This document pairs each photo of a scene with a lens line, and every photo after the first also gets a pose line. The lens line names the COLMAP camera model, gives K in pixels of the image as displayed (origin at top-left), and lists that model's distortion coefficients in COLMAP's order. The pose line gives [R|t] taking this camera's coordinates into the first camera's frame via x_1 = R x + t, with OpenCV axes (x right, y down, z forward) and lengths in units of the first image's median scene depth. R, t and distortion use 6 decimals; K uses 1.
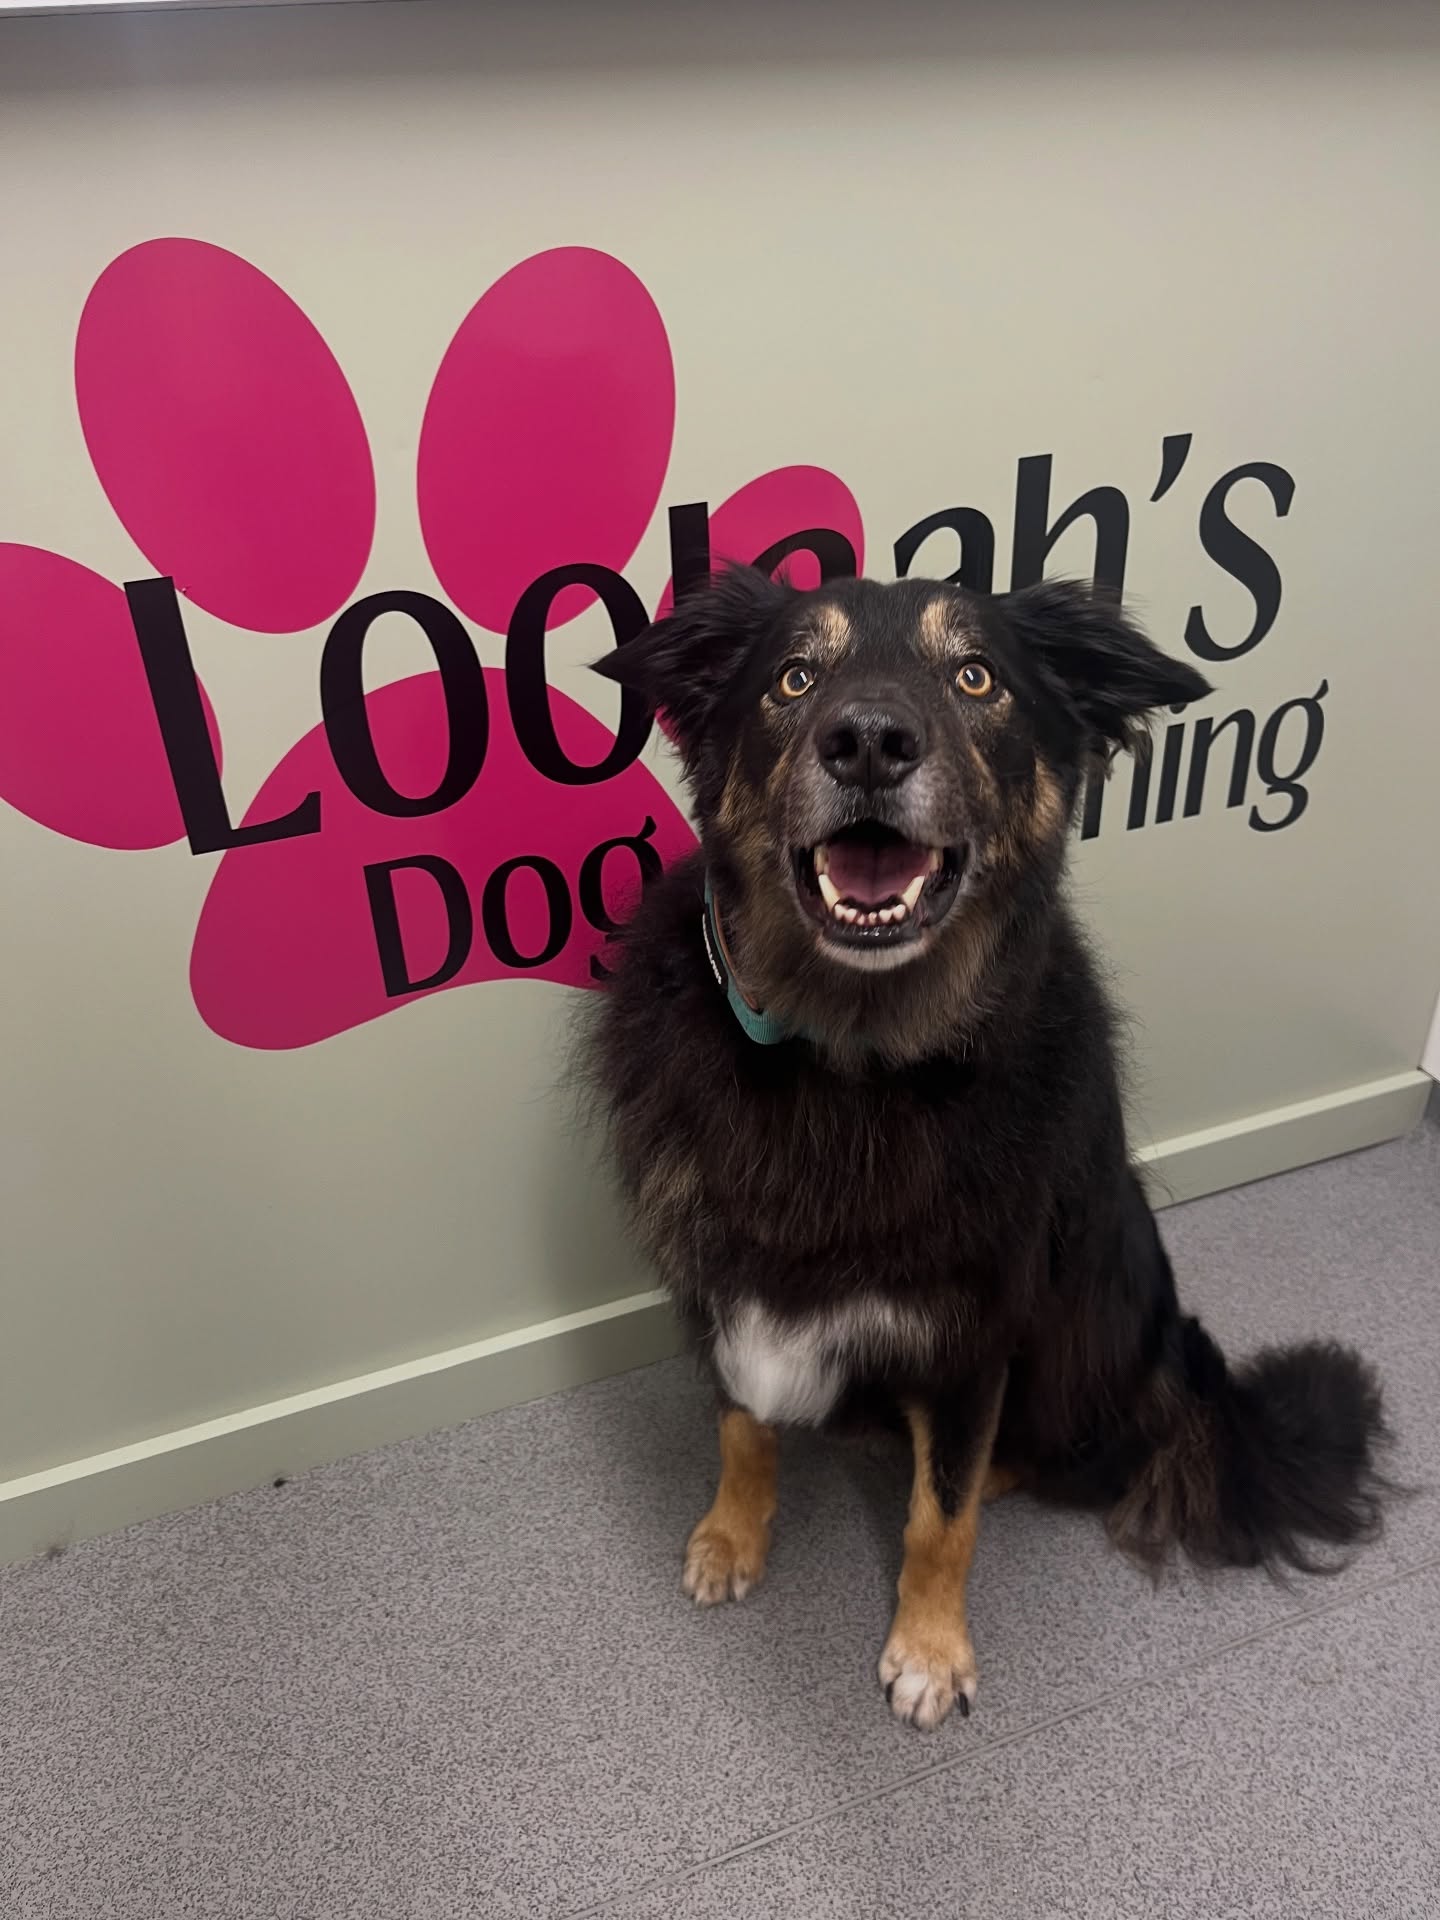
lens RADIAL K [[1403.9, 0, 703.6], [0, 1403.9, 938.6], [0, 0, 1]] dist [0.038987, -0.064457]
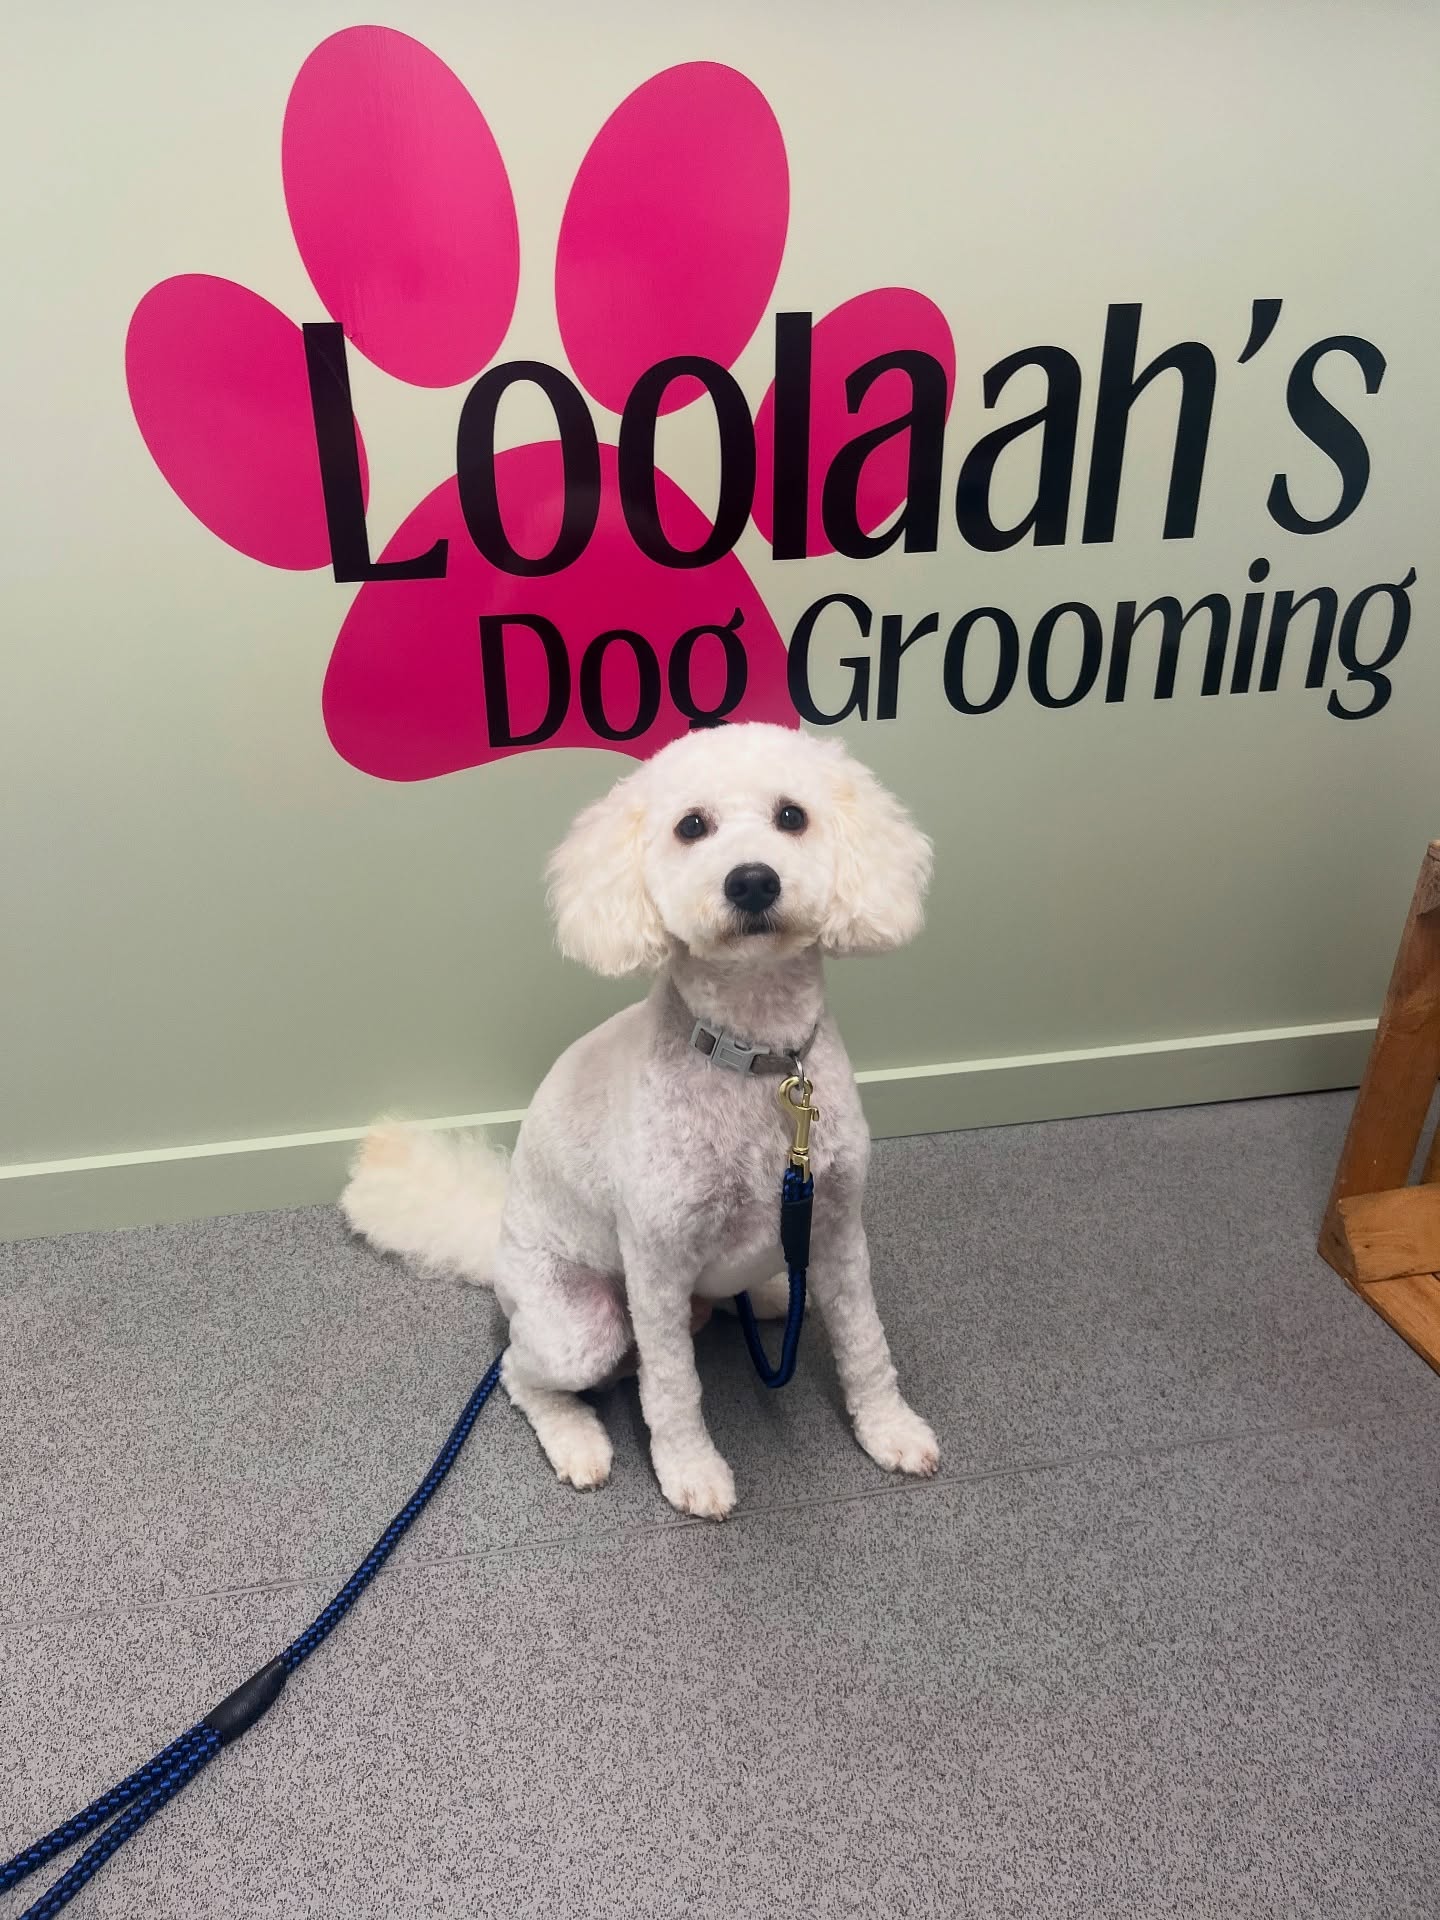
lens RADIAL K [[1403.9, 0, 713.5], [0, 1403.9, 938.3], [0, 0, 1]] dist [0.038987, -0.064457]
pose [[0.985414, 0.110227, -0.129648, 0.116520], [-0.116721, 0.992208, -0.043581, 0.224943], [0.123834, 0.058078, 0.990602, -0.087475]]
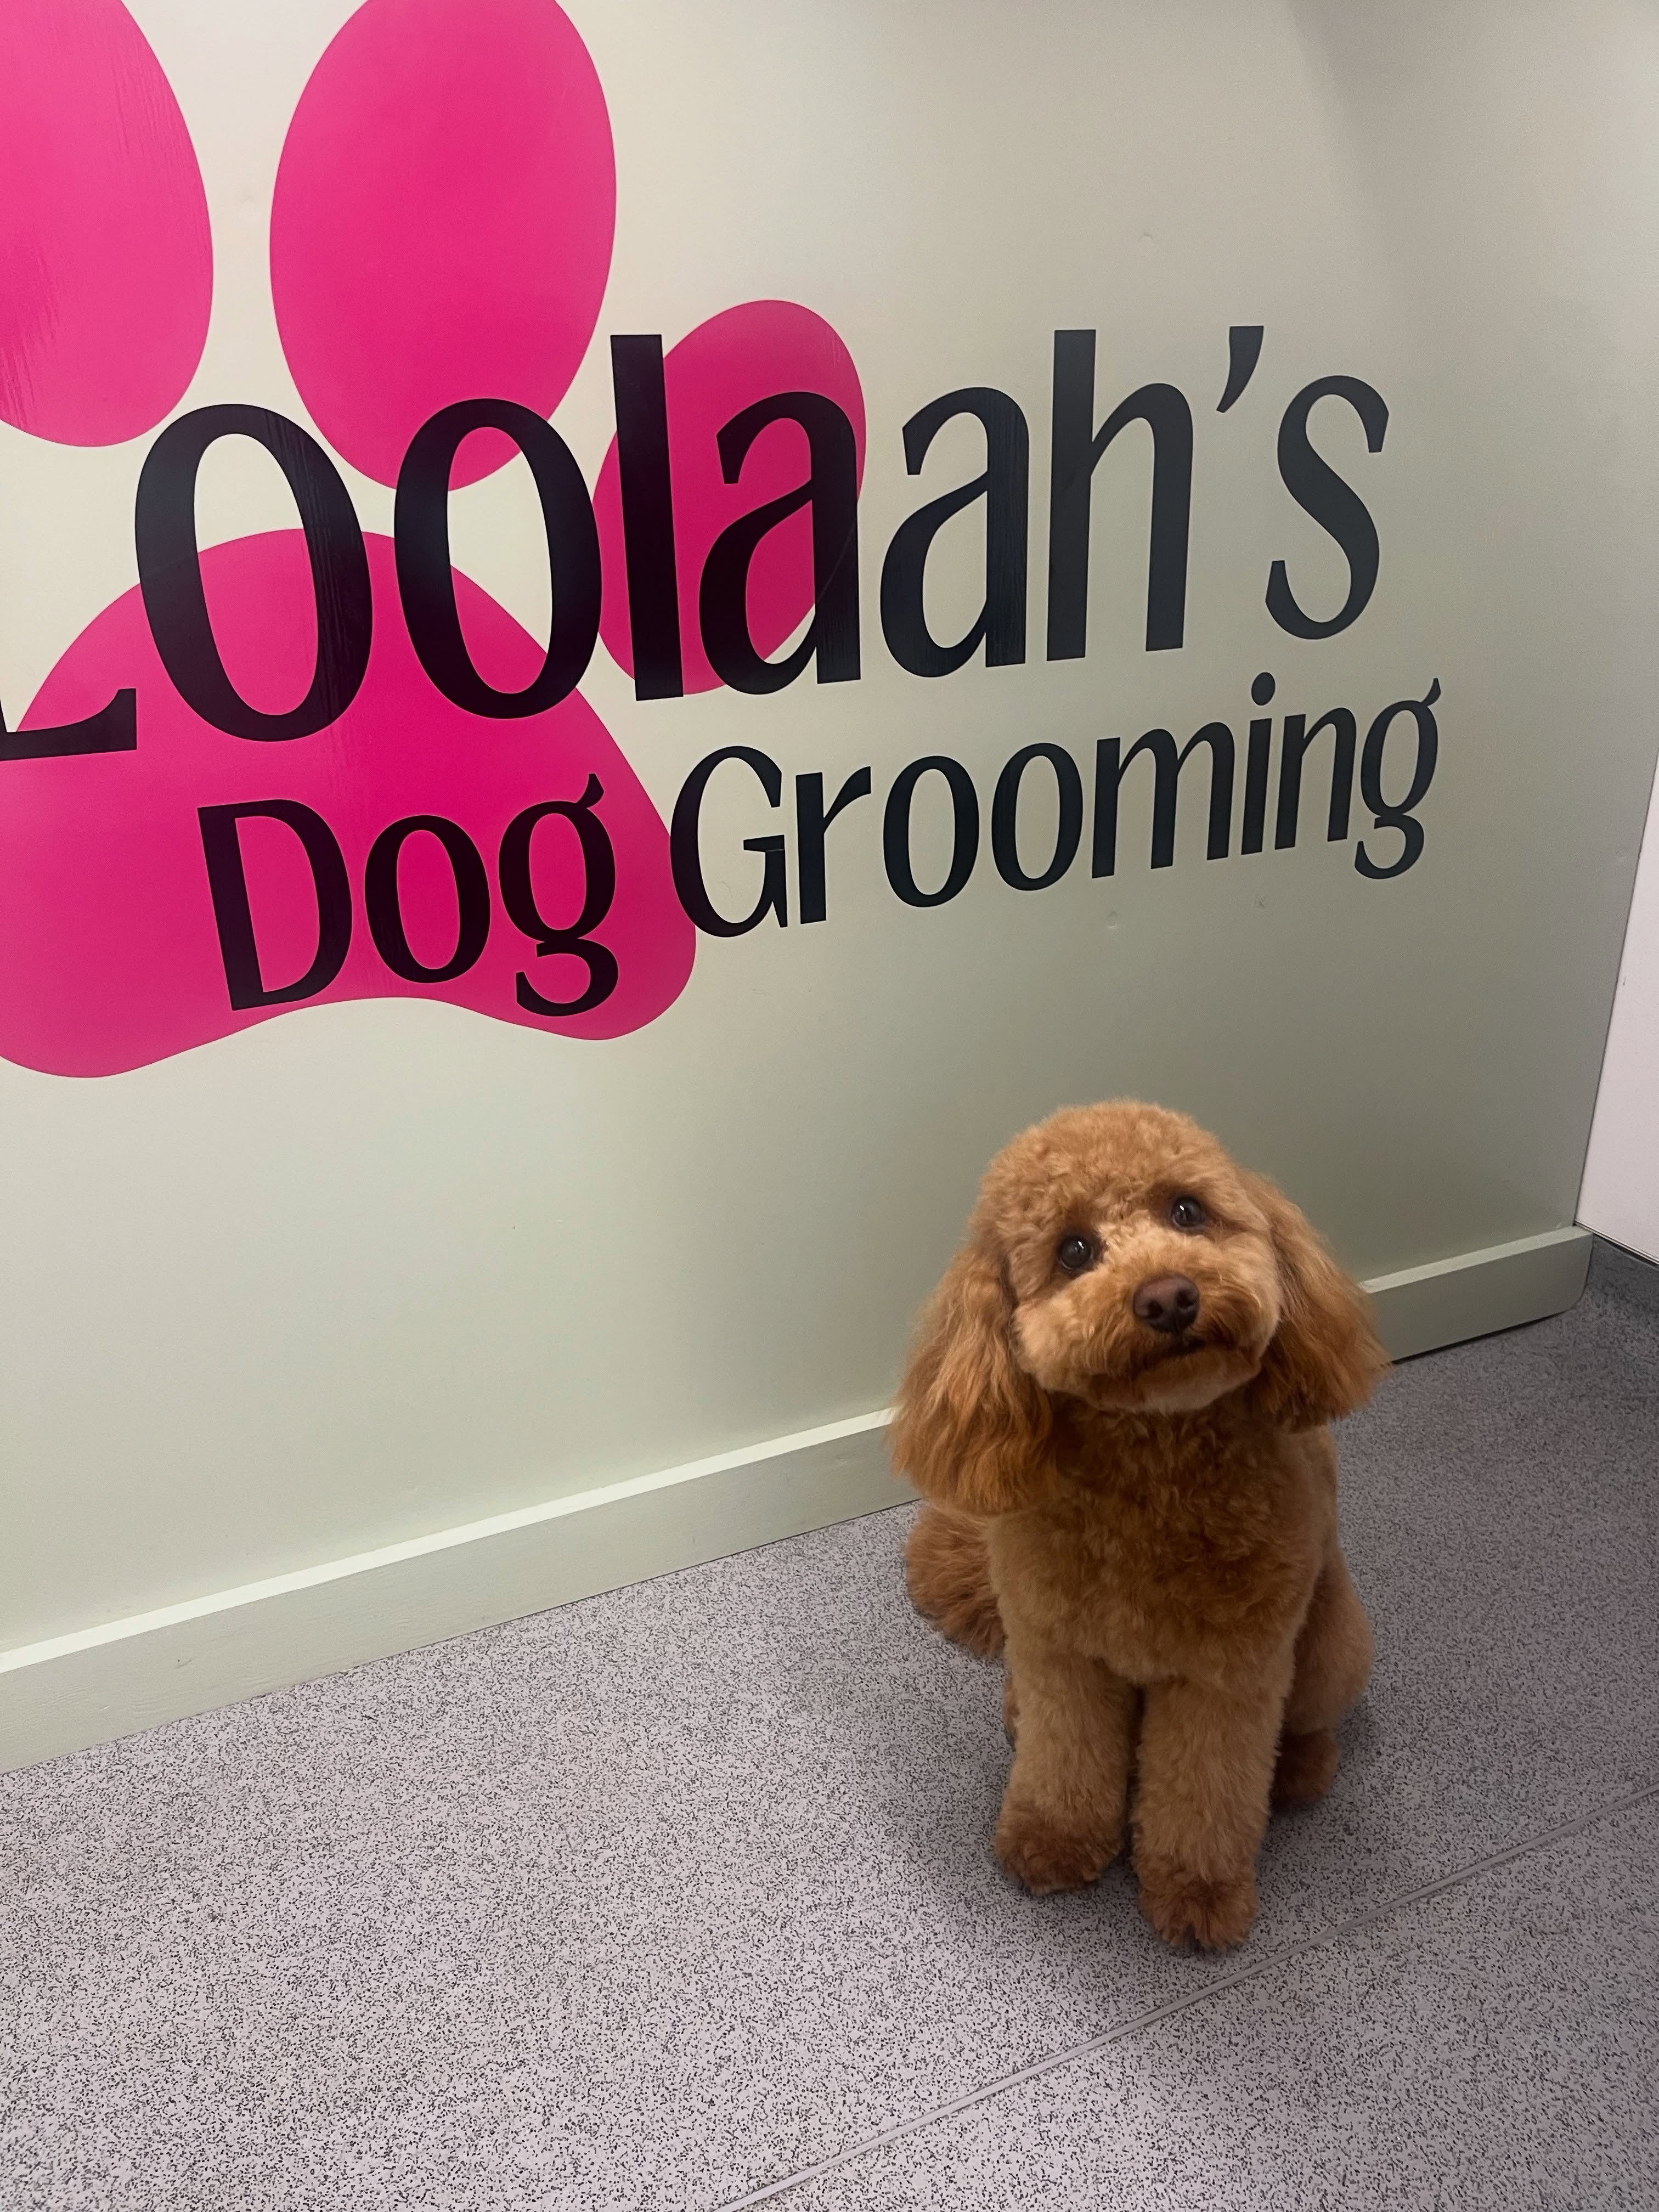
lens RADIAL K [[1617.4, 0, 805.0], [0, 1617.4, 1129.4], [0, 0, 1]] dist [0.038987, -0.064457]
pose [[0.997703, -0.013569, 0.066375, 0.014853], [0.022695, 0.990069, -0.138736, 0.229183], [-0.063833, 0.139923, 0.988103, 0.159908]]
